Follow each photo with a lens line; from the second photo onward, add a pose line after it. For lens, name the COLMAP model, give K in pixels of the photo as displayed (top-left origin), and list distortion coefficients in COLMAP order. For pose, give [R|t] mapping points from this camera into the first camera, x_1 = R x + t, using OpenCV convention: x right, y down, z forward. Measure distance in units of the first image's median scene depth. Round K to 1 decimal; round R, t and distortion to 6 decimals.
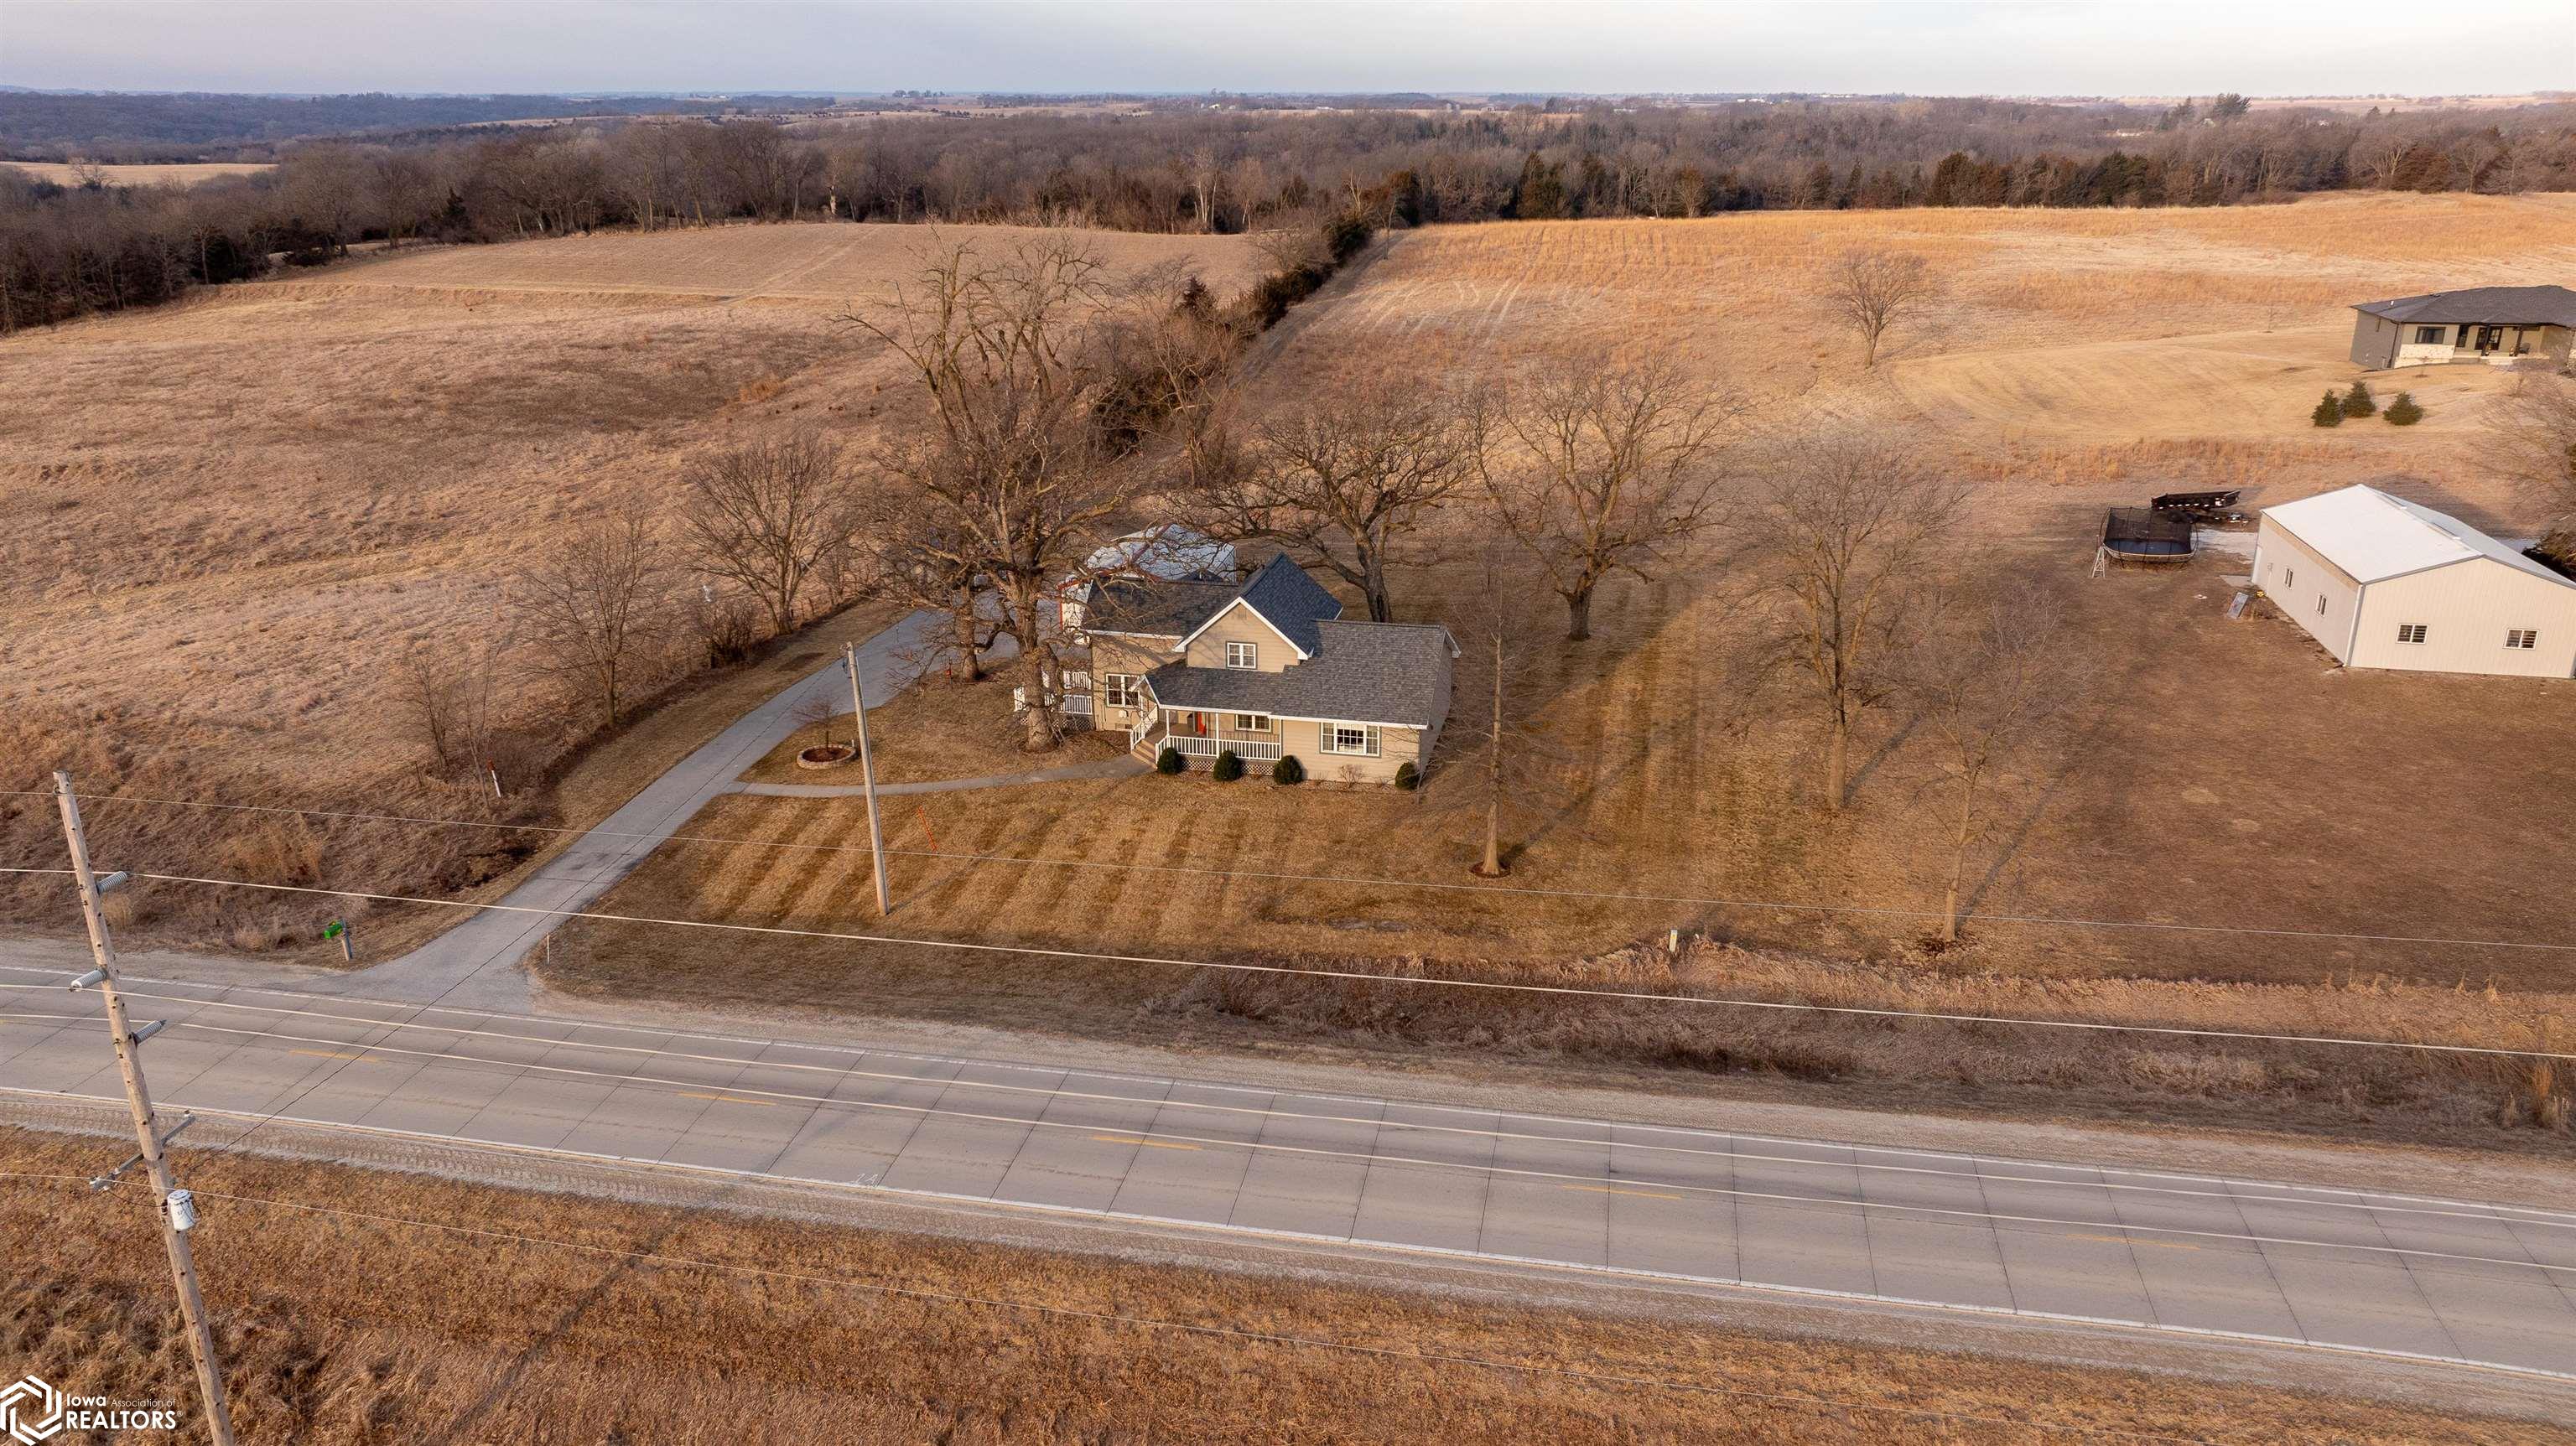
lens RADIAL K [[1818.3, 0, 1308.8], [0, 1818.3, 737.3], [0, 0, 1]] dist [-0.040643, 0.042098]
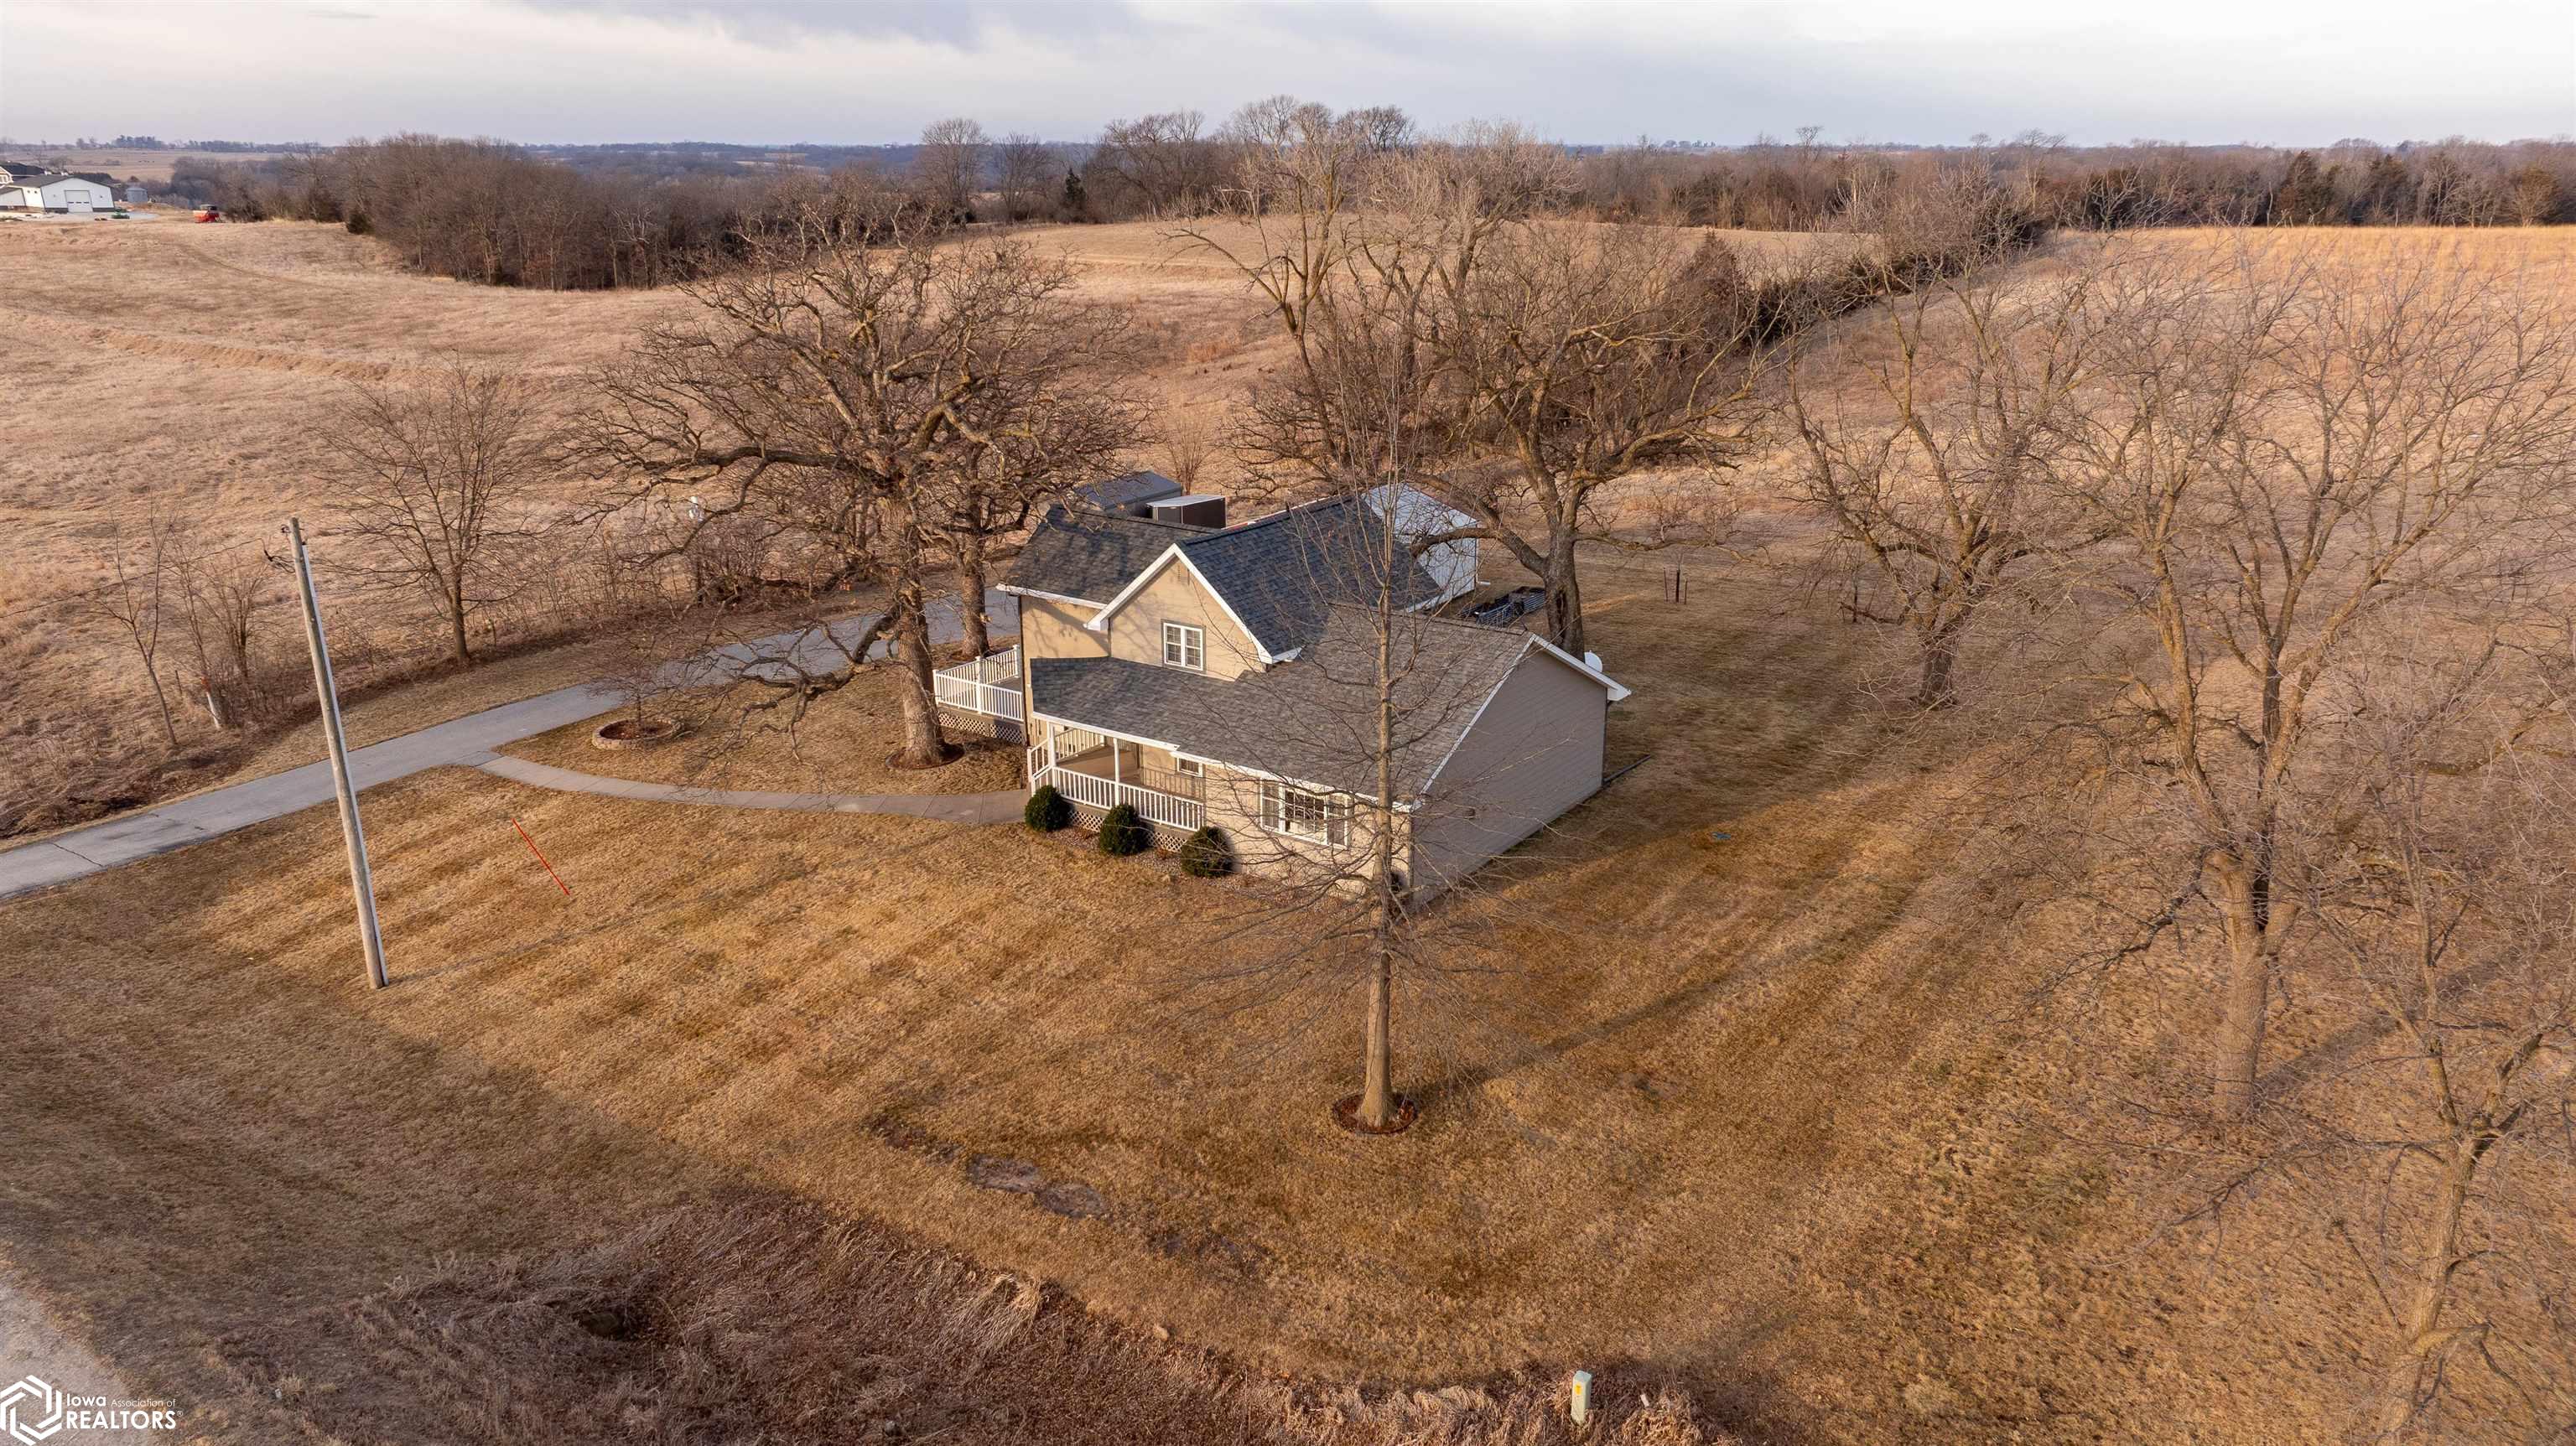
lens RADIAL K [[1818.3, 0, 1300.6], [0, 1818.3, 721.3], [0, 0, 1]] dist [-0.040643, 0.042098]
pose [[0.917103, 0.118143, -0.380743, 0.212719], [-0.131991, 0.991197, -0.010363, -0.019194], [0.376167, 0.059759, 0.924623, 0.452244]]
